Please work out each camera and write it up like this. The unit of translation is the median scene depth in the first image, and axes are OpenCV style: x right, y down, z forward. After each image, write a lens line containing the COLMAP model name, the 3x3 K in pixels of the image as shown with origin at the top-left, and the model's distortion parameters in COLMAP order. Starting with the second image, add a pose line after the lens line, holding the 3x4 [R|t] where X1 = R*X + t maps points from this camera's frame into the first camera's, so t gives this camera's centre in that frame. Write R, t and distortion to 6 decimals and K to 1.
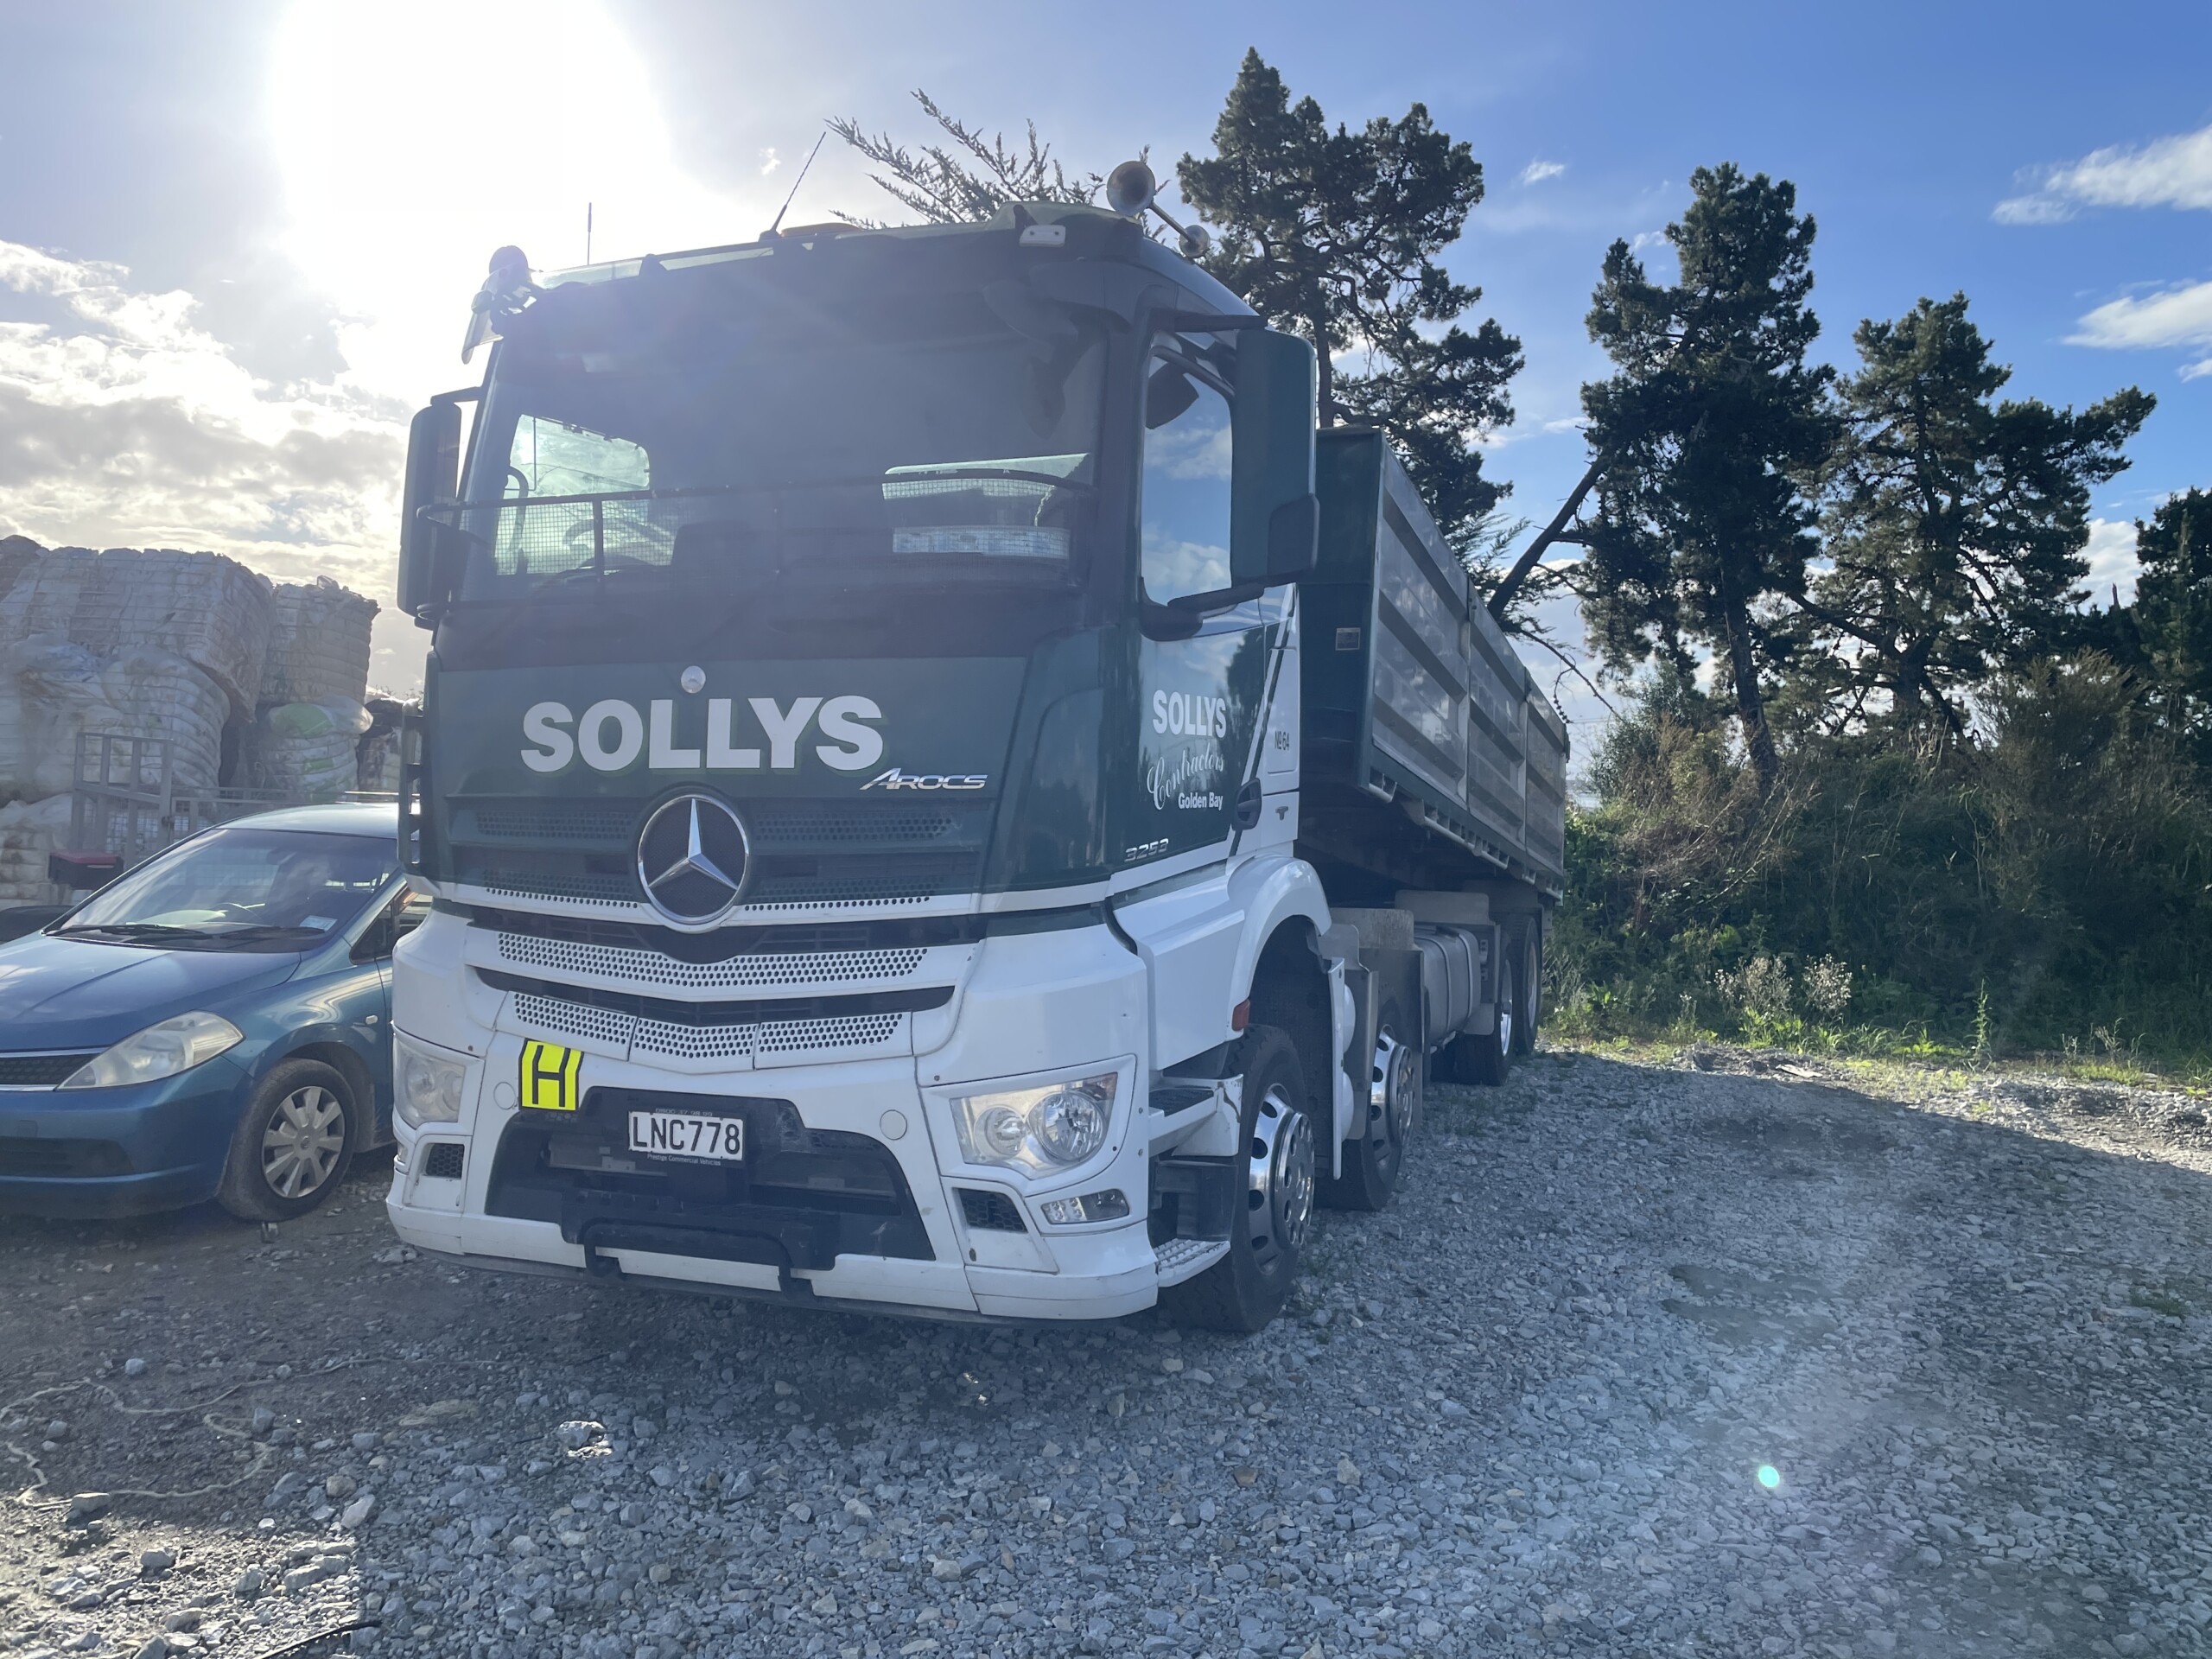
lens RADIAL K [[1679.5, 0, 1113.8], [0, 1679.5, 795.6], [0, 0, 1]] dist [0.096525, -0.115338]
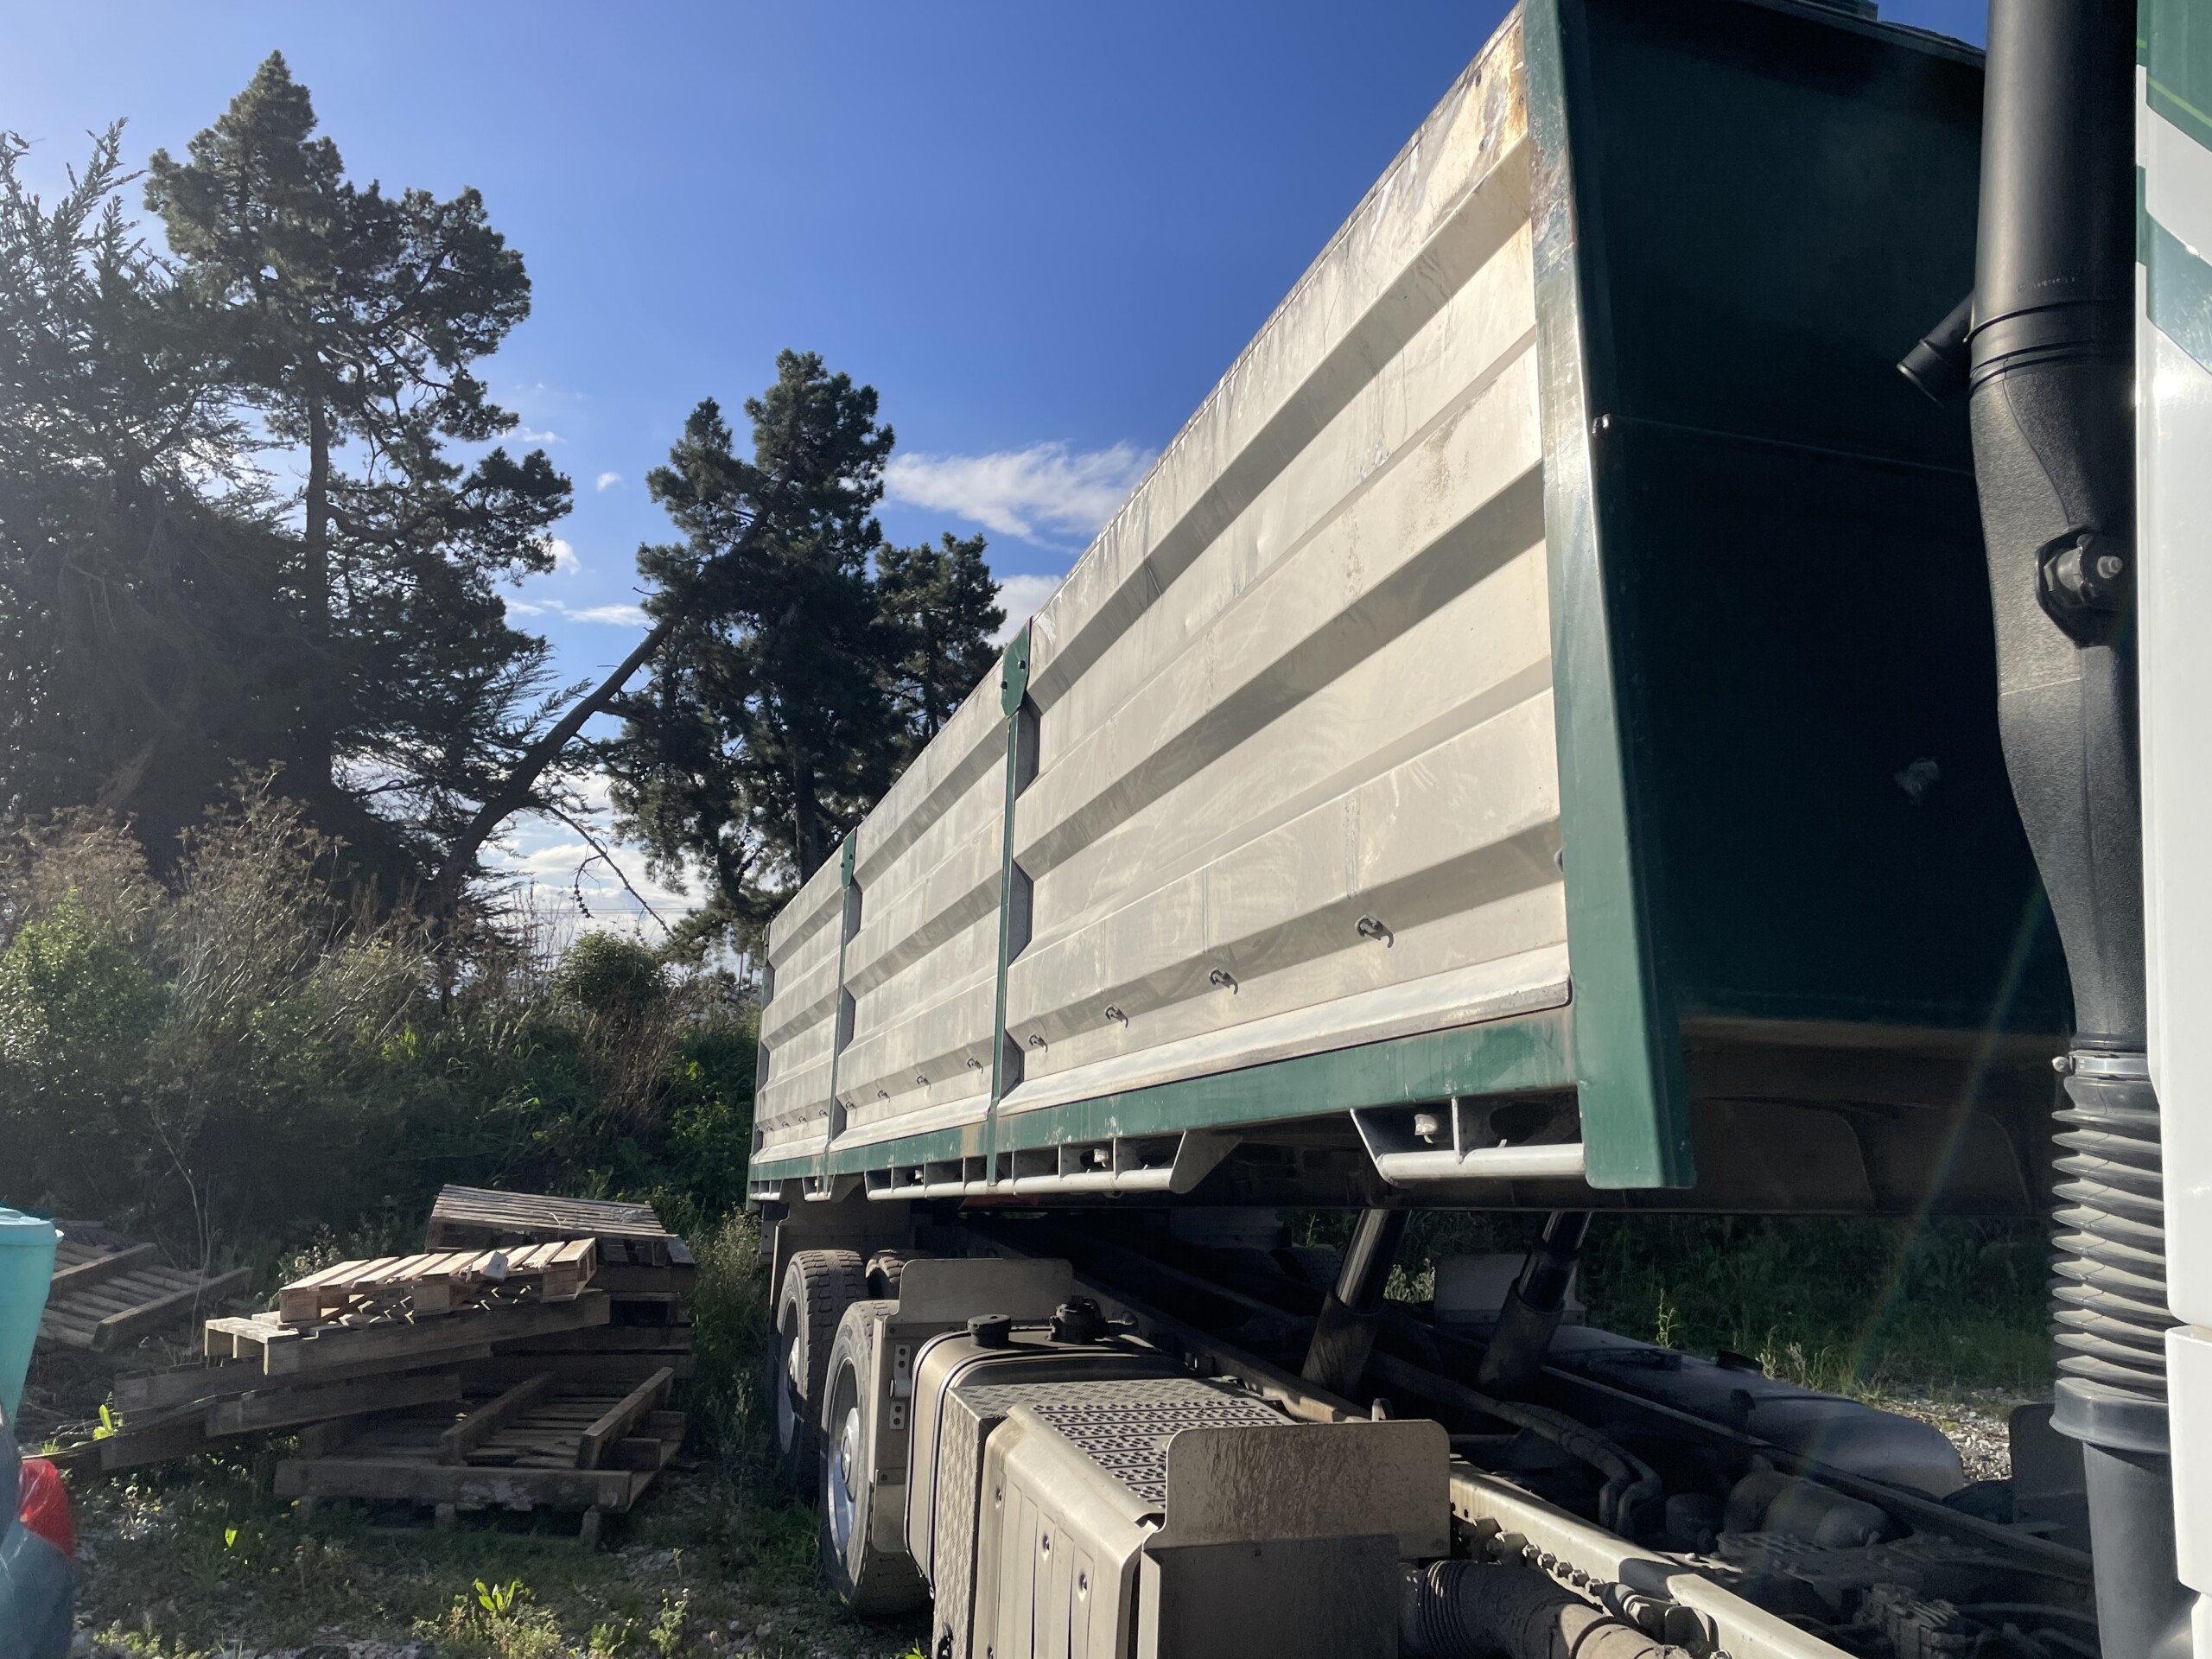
lens RADIAL K [[1679.5, 0, 1113.8], [0, 1679.5, 795.6], [0, 0, 1]] dist [0.096525, -0.115338]
pose [[0.780323, 0.106393, 0.616260, -0.068738], [-0.035826, 0.991409, -0.125795, -0.005052], [-0.624349, 0.076083, 0.777431, 0.150134]]
